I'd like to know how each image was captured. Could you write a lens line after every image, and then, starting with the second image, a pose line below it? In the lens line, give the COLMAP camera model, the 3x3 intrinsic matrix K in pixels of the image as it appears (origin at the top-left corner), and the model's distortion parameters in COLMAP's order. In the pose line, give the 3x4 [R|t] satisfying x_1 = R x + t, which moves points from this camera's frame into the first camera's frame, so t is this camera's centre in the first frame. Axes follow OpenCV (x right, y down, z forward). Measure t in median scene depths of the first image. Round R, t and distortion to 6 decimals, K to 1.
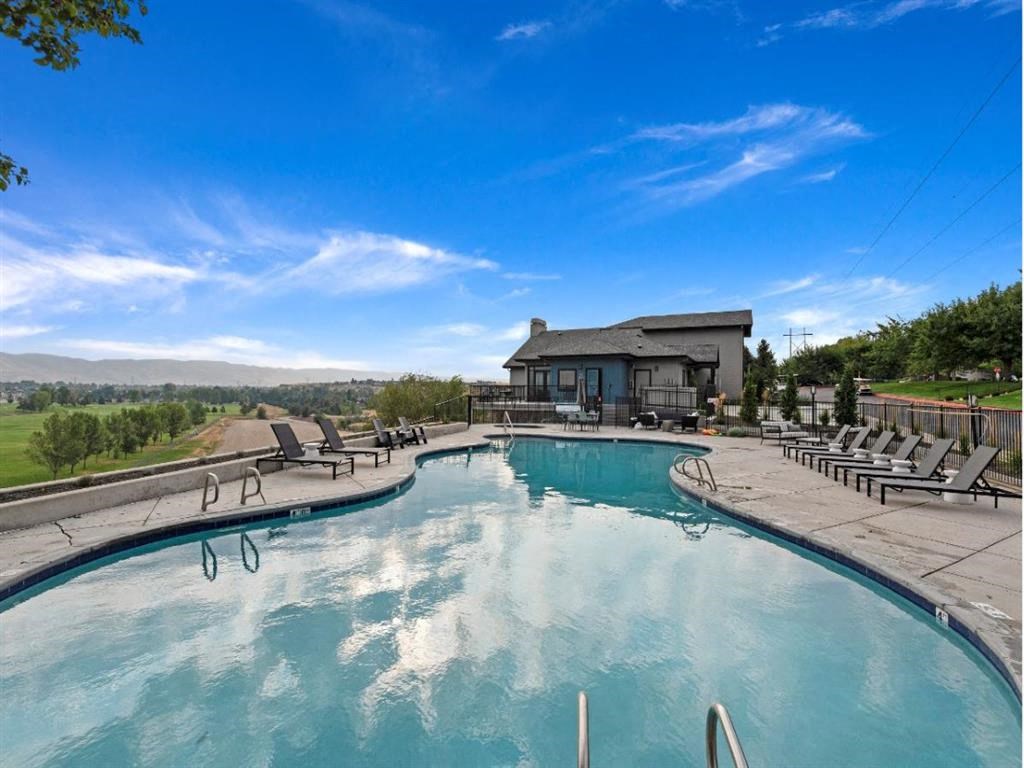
lens RADIAL K [[516.8, 0, 511.8], [0, 516.8, 393.4], [0, 0, 1]] dist [0.012440, 0.000001]
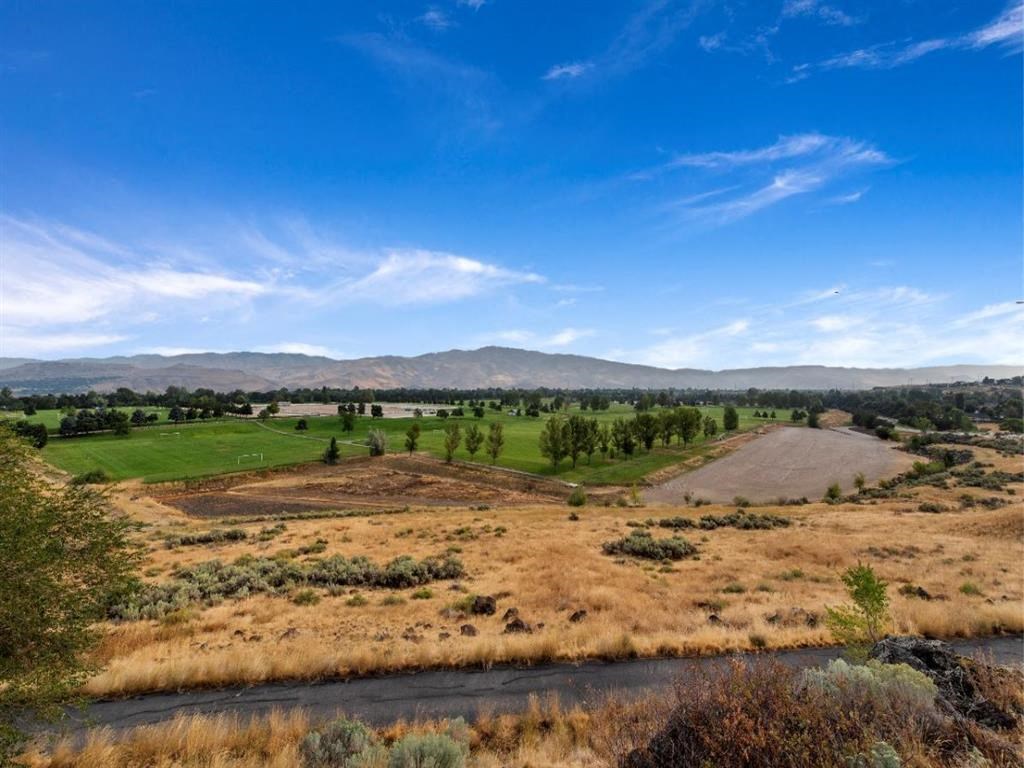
lens RADIAL K [[447.5, 0, 515.9], [0, 447.5, 392.4], [0, 0, 1]] dist [0.011786, -0.000669]
pose [[0.999914, -0.007094, 0.011033, -0.108652], [0.007067, 0.999972, 0.002475, -0.001492], [-0.011050, -0.002397, 0.999936, 0.020118]]
